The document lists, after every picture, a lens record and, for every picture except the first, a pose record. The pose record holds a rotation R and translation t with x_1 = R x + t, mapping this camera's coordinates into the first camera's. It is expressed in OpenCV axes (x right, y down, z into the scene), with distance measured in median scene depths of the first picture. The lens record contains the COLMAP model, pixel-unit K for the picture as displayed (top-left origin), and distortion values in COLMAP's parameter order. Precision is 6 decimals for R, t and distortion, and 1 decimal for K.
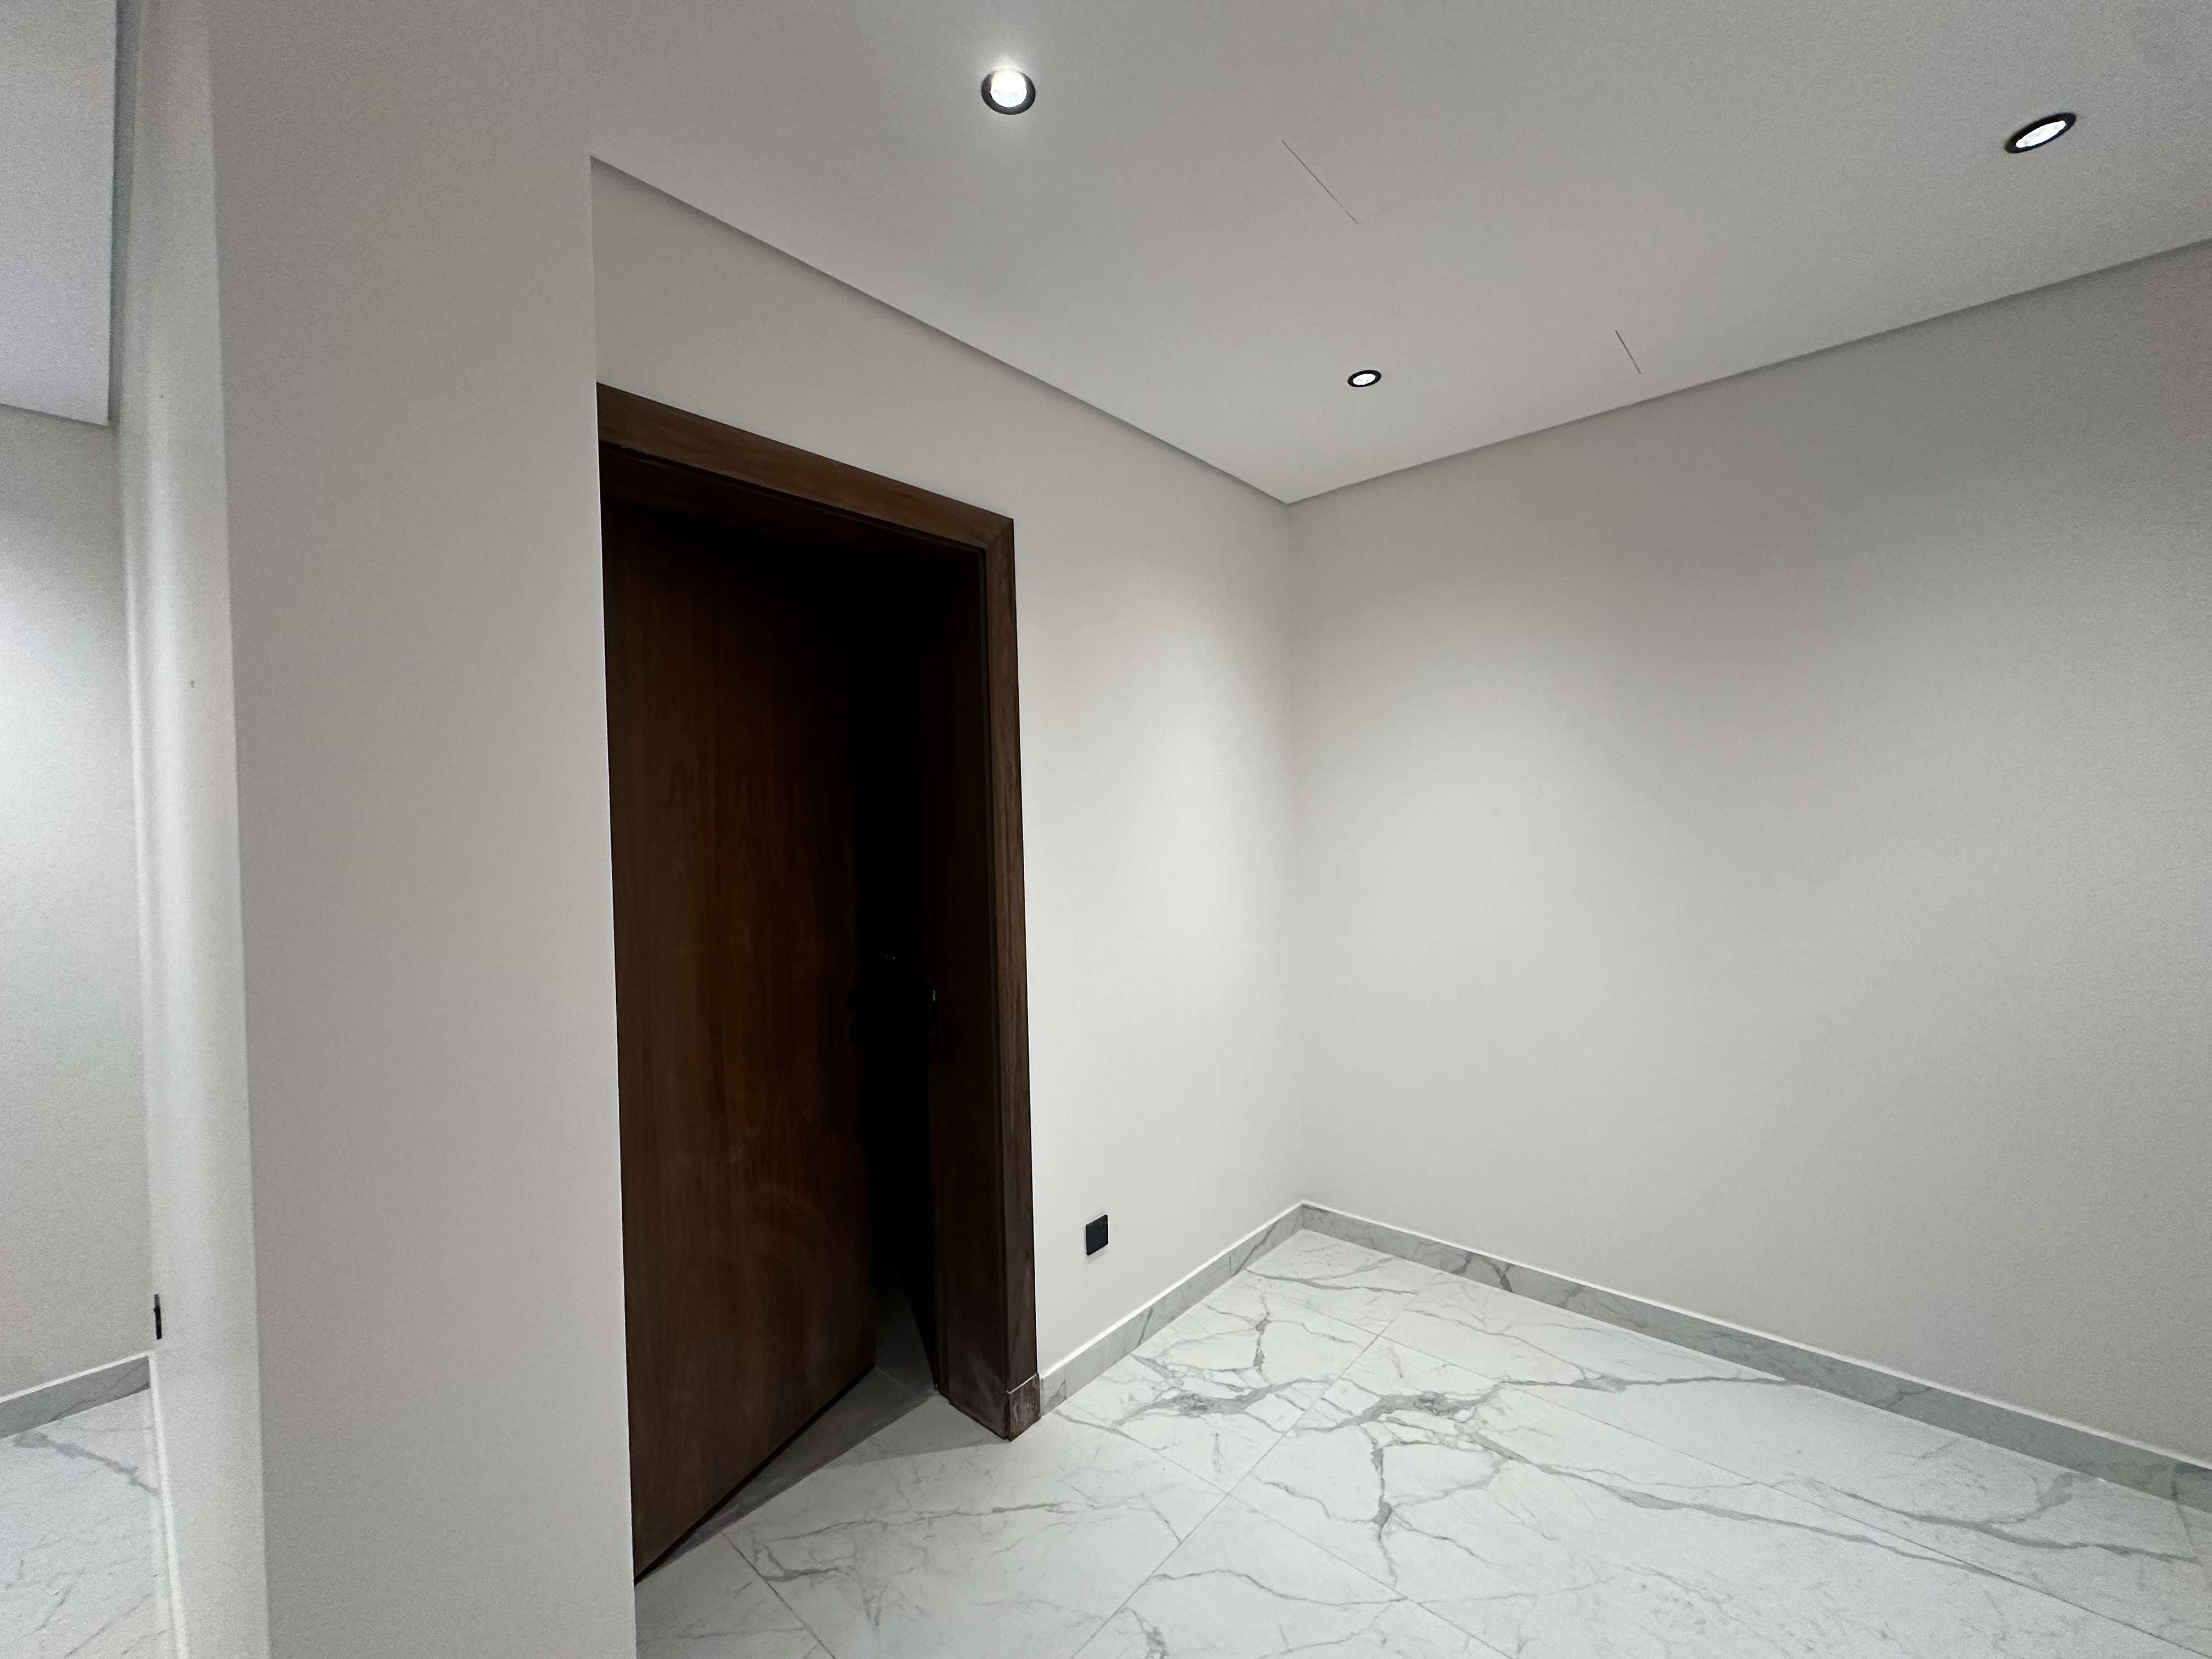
lens RADIAL K [[883.7, 0, 1105.8], [0, 883.7, 832.5], [0, 0, 1]] dist [0.001545, -0.000111]
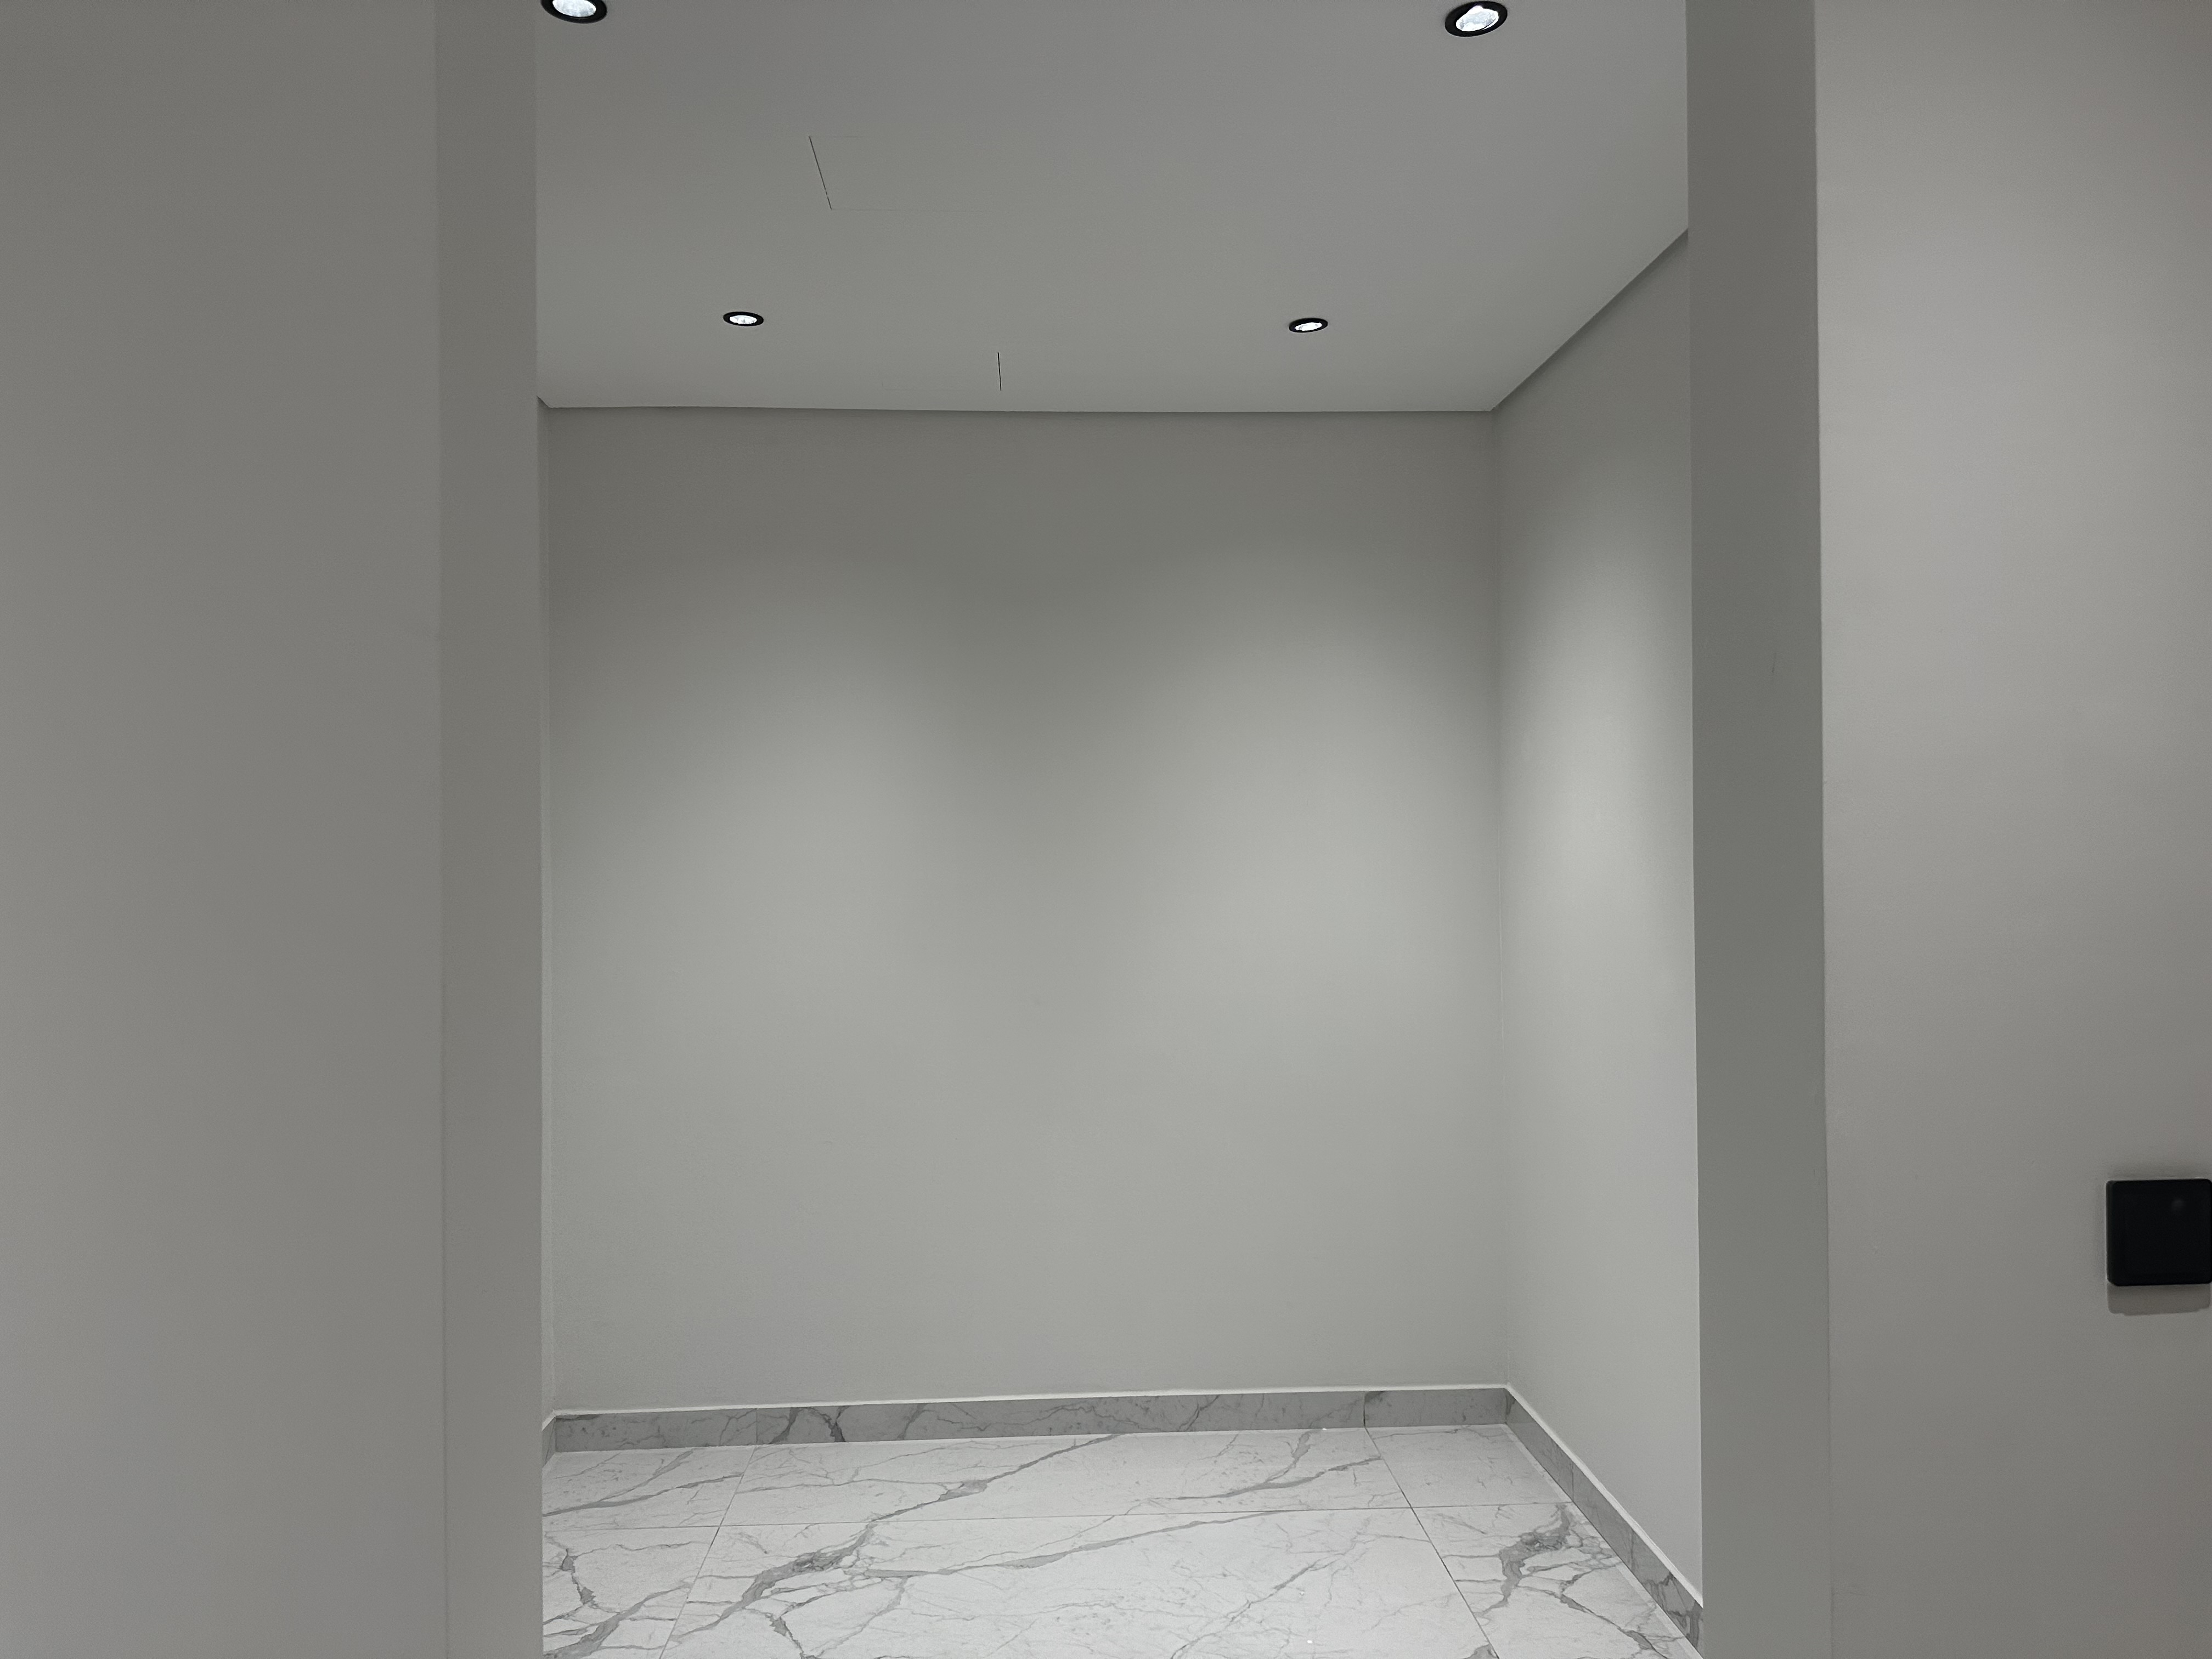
lens RADIAL K [[1563.4, 0, 1094.3], [0, 1563.4, 830.6], [0, 0, 1]] dist [0.010269, -0.021809]
pose [[0.720623, 0.024265, 0.692902, -0.483793], [0.000919, 0.999353, -0.035953, 0.012288], [-0.693327, 0.026545, 0.720134, -0.264977]]
